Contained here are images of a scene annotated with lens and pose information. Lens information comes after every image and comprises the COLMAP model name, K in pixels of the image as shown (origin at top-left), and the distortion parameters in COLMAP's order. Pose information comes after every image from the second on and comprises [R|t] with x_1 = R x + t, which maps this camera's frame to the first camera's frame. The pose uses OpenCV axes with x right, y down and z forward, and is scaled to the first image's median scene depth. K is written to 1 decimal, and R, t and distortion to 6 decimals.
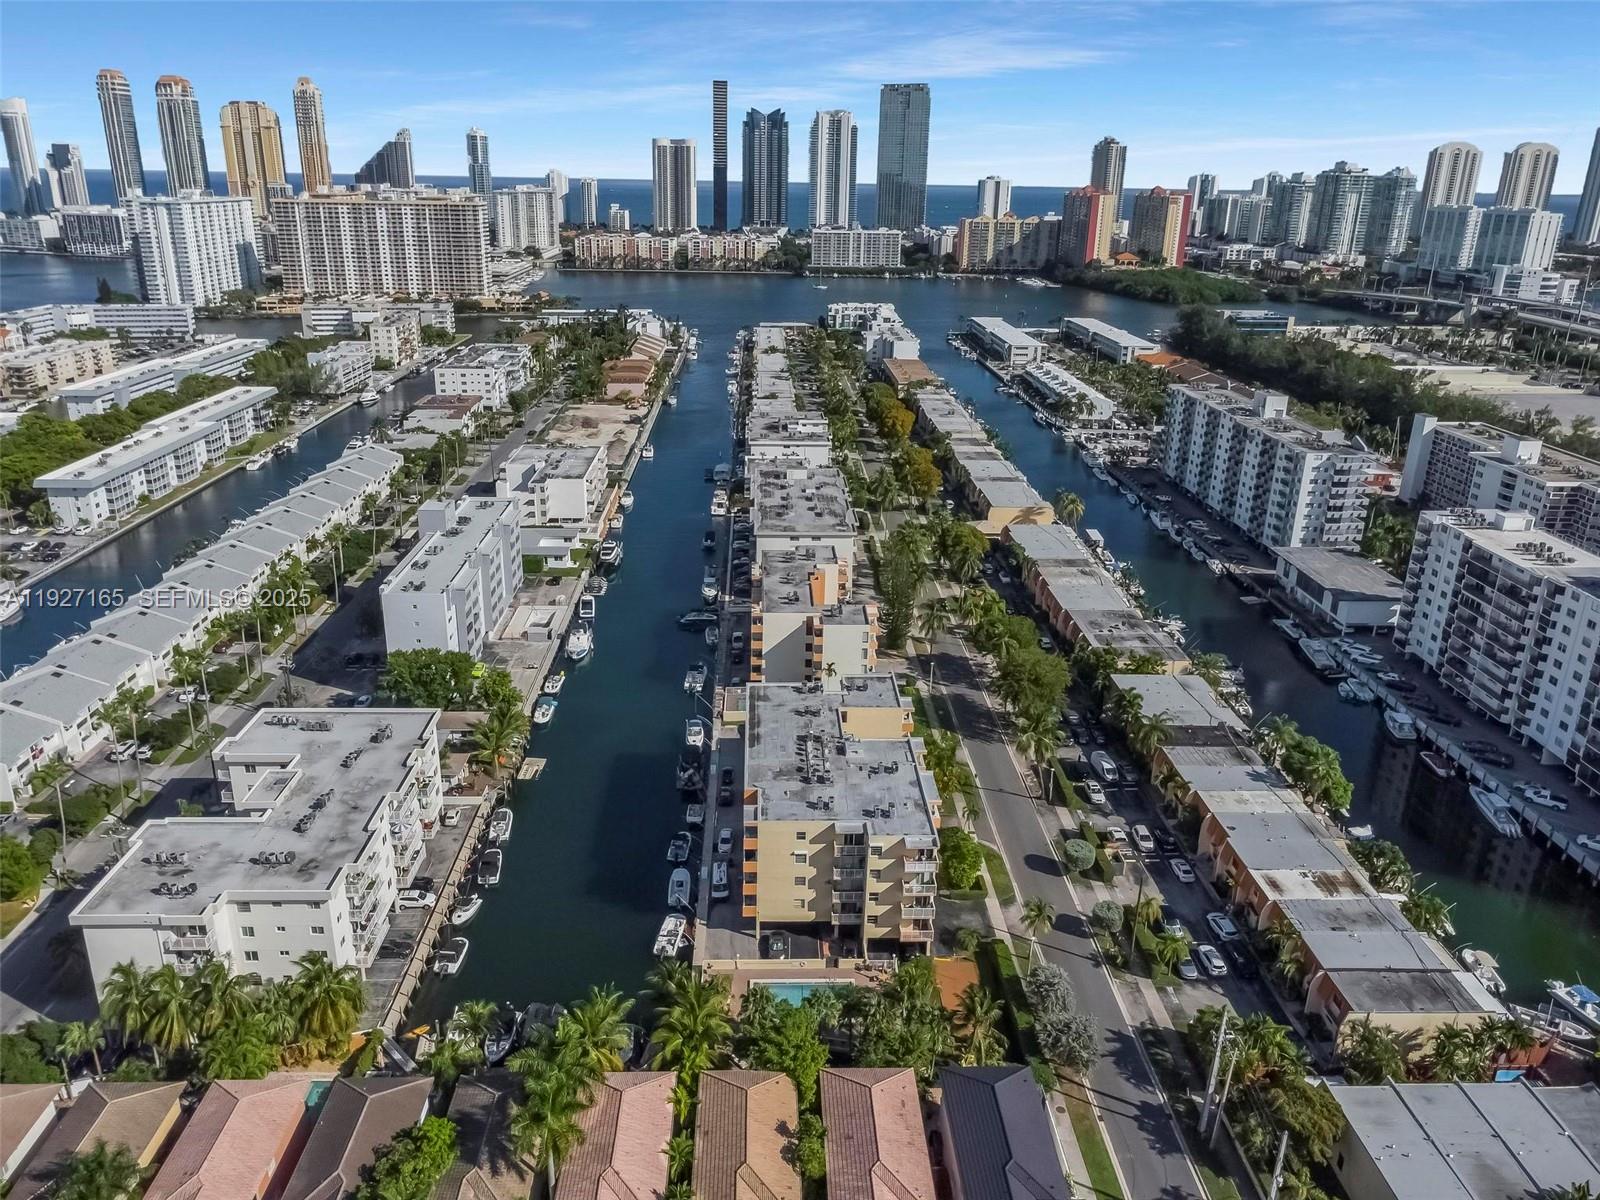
lens RADIAL K [[1160.6, 0, 785.1], [0, 1160.6, 602.9], [0, 0, 1]] dist [0.010092, 0.004314]
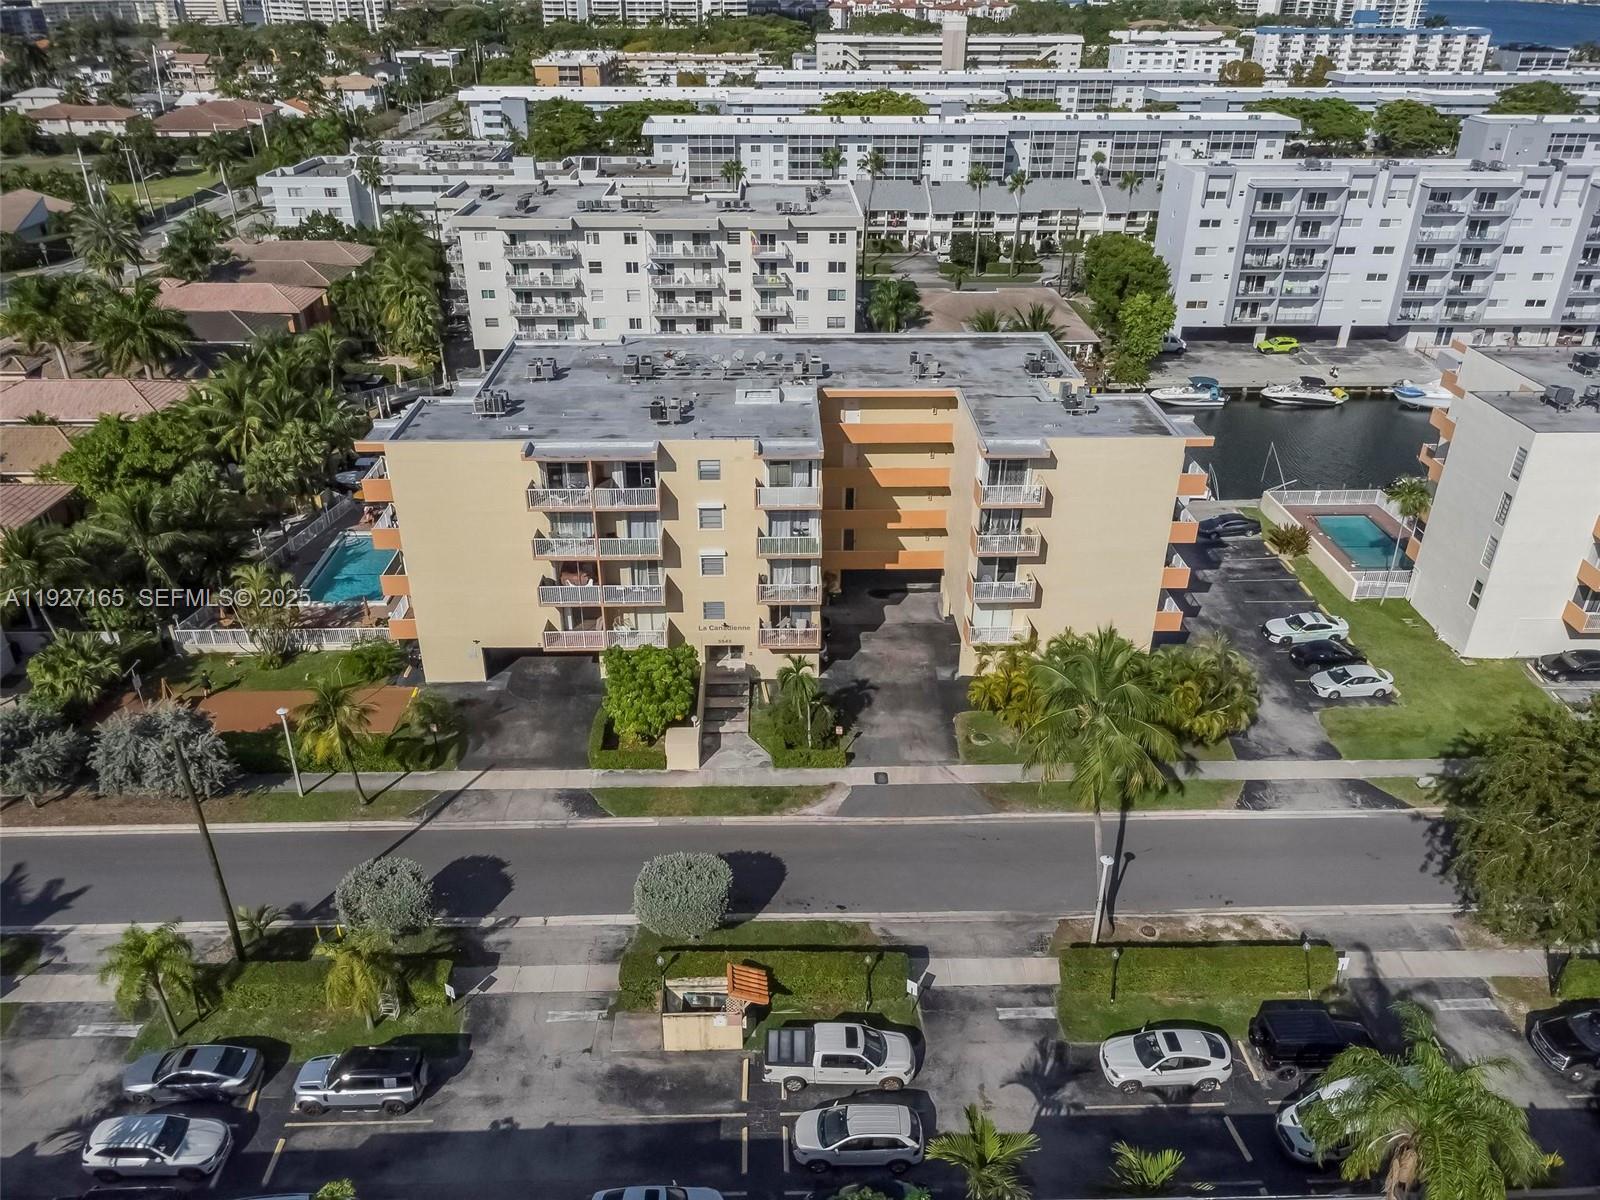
lens RADIAL K [[1156.3, 0, 803.9], [0, 1156.3, 599.6], [0, 0, 1]] dist [0.008557, -0.006254]
pose [[0.005573, 0.464073, -0.885779, 0.445300], [-0.346144, 0.831928, 0.433682, -0.016513], [0.938165, 0.304190, 0.165273, 0.814970]]
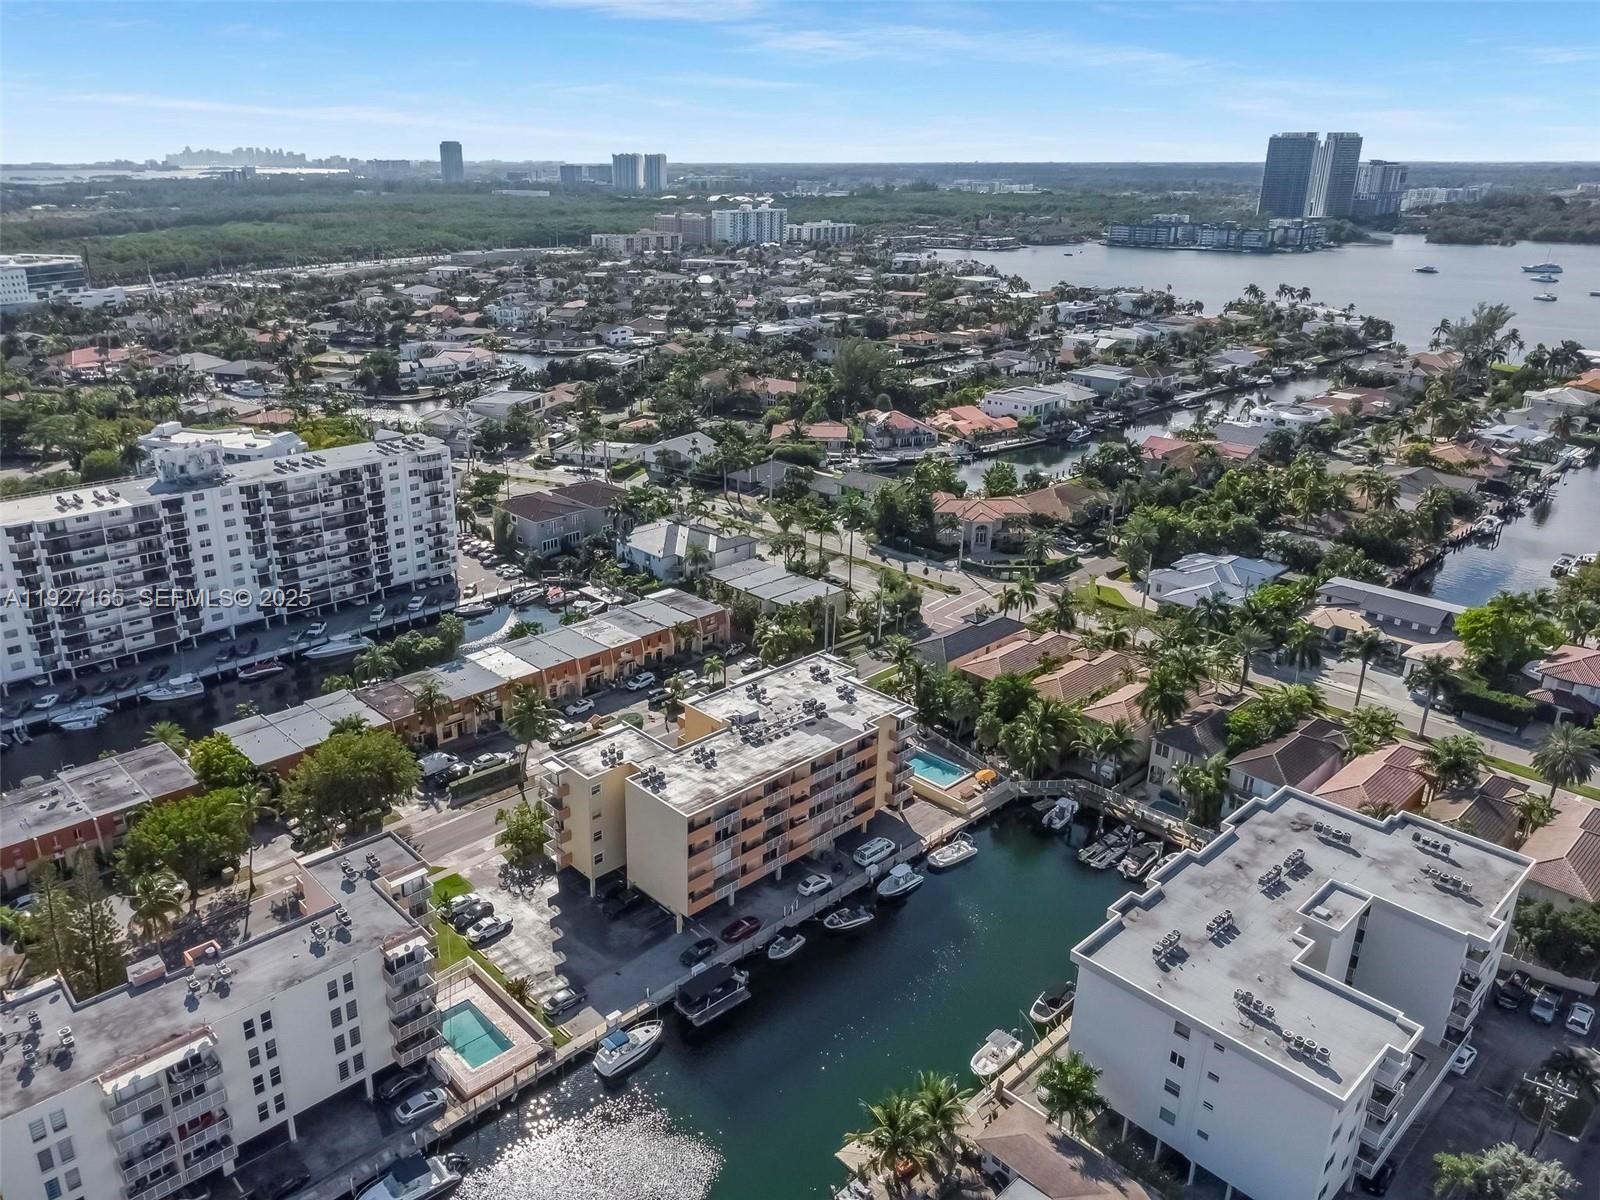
lens RADIAL K [[1156.3, 0, 803.9], [0, 1156.3, 599.6], [0, 0, 1]] dist [0.008557, -0.006254]
pose [[-0.681043, -0.277607, 0.677580, -0.527487], [0.242138, 0.787911, 0.566185, -0.422569], [-0.691050, 0.549664, -0.469382, 1.159845]]
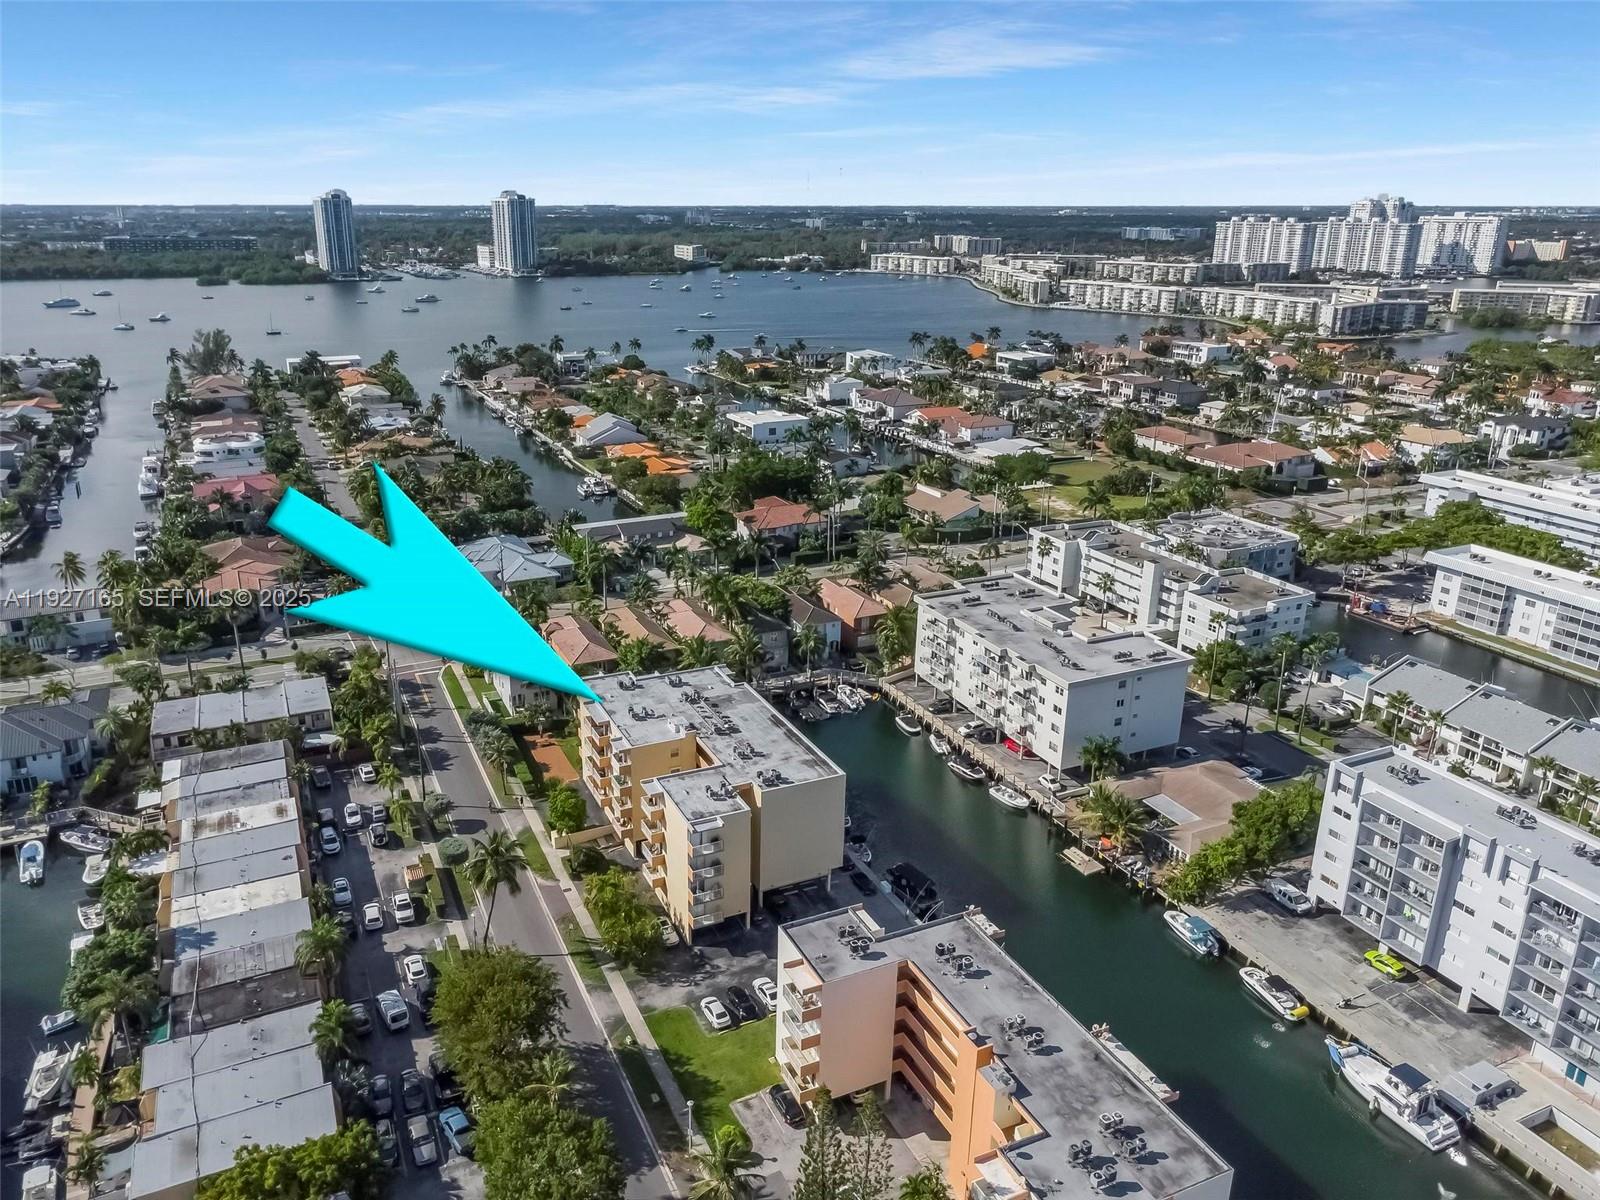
lens RADIAL K [[1191.9, 0, 761.5], [0, 1191.9, 595.1], [0, 0, 1]] dist [0.005104, -0.001452]
pose [[-0.926736, 0.107895, -0.359887, 0.301731], [-0.139128, 0.791231, 0.595480, -0.510241], [0.349003, 0.601923, -0.718251, 1.447982]]
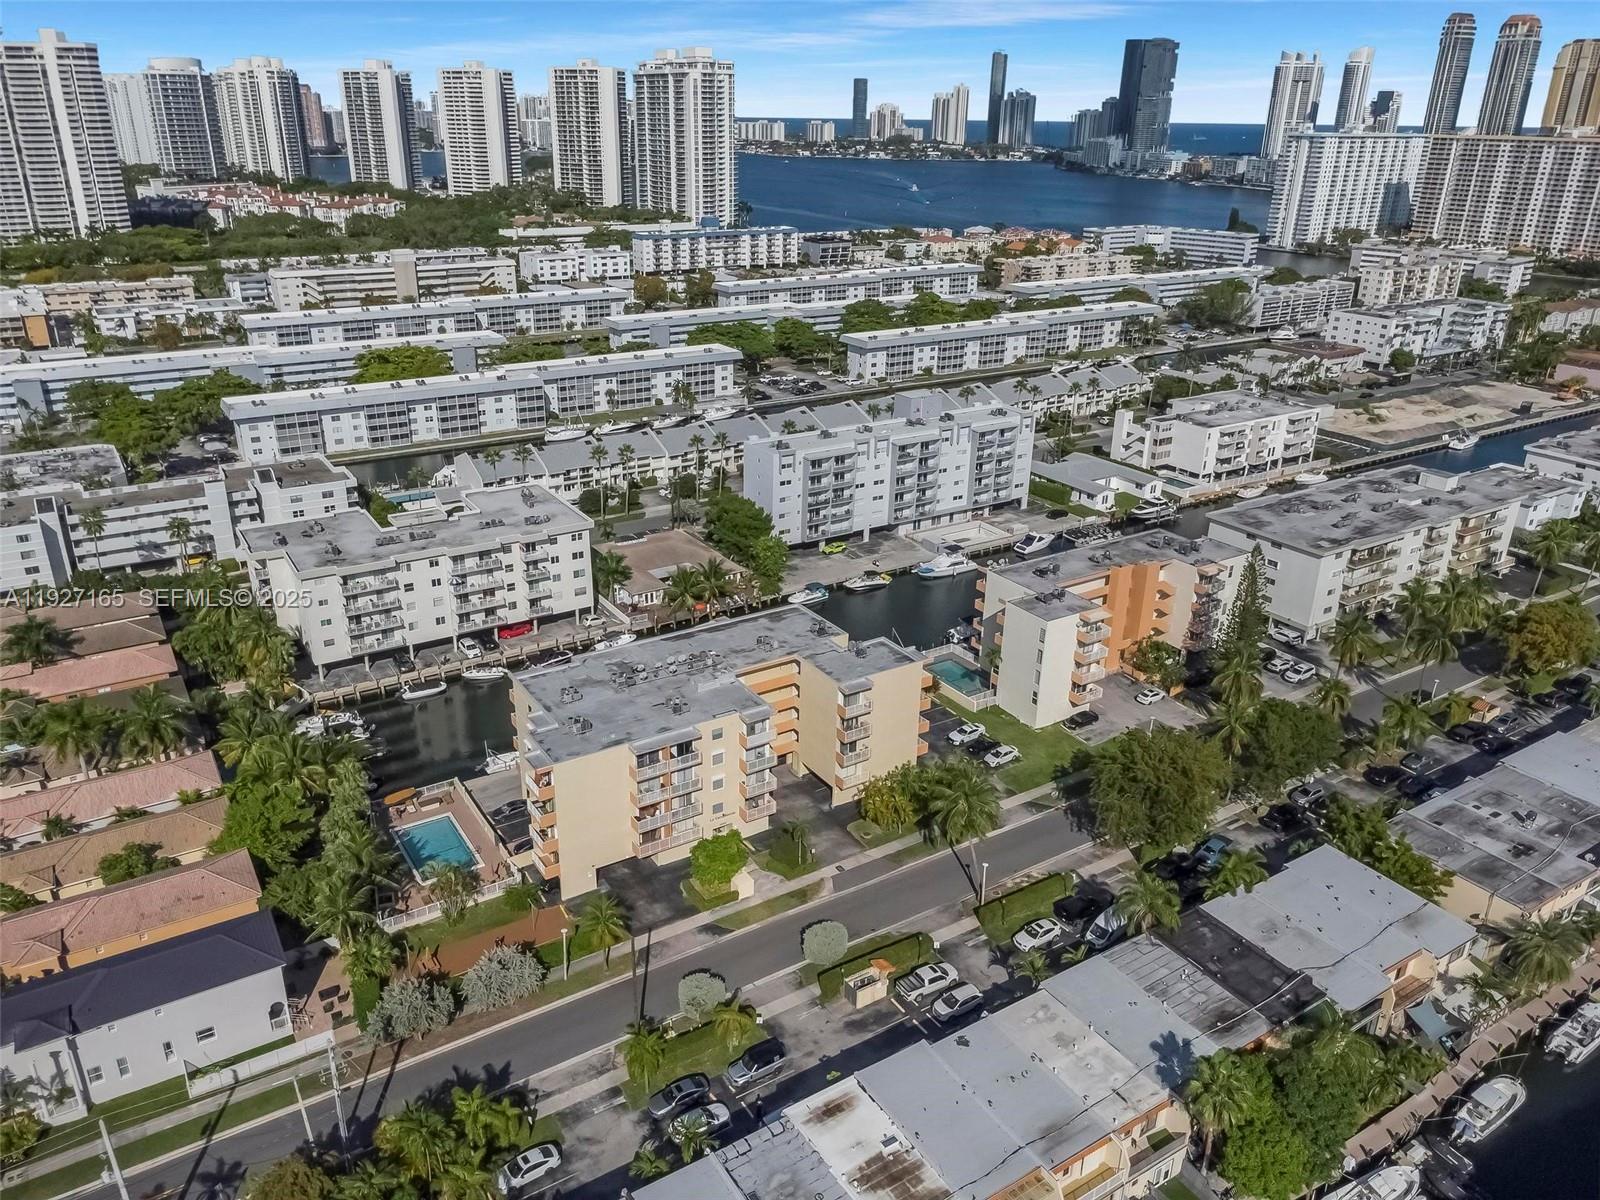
lens RADIAL K [[1168.7, 0, 800.0], [0, 1168.7, 600.0], [0, 0, 1]] dist [0.006702, -0.007877]
pose [[0.521699, 0.324125, -0.789159, 0.642236], [-0.300491, 0.935552, 0.185602, -0.096311], [0.798458, 0.140307, 0.585473, 0.456692]]
